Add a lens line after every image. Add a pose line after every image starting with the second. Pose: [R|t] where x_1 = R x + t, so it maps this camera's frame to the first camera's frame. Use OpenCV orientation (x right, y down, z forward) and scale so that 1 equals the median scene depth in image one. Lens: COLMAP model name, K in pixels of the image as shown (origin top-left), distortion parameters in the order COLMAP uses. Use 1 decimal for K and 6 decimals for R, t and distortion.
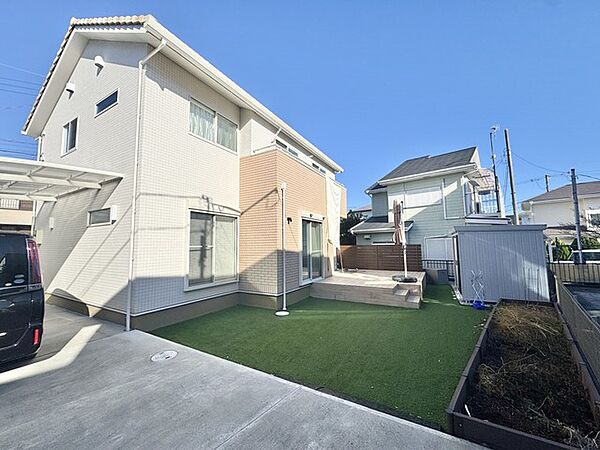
lens RADIAL K [[237.6, 0, 300.0], [0, 237.6, 225.0], [0, 0, 1]] dist [-0.003102, 0.000271]
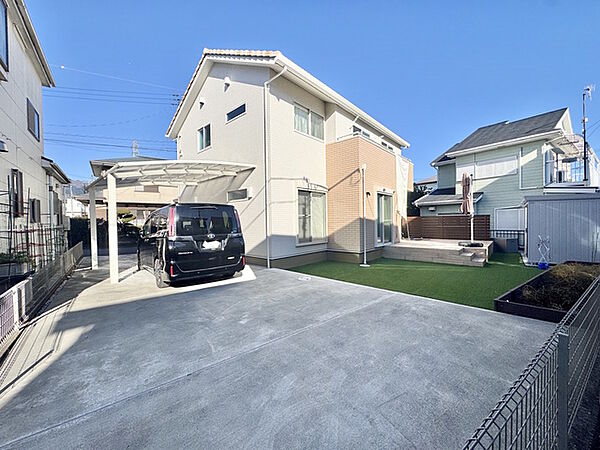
lens RADIAL K [[237.6, 0, 300.0], [0, 237.6, 225.0], [0, 0, 1]] dist [-0.003102, 0.000271]
pose [[0.977098, 0.001842, -0.212780, -0.121893], [0.020342, 0.994574, 0.102023, 0.004989], [0.211813, -0.104015, 0.971759, -0.280911]]
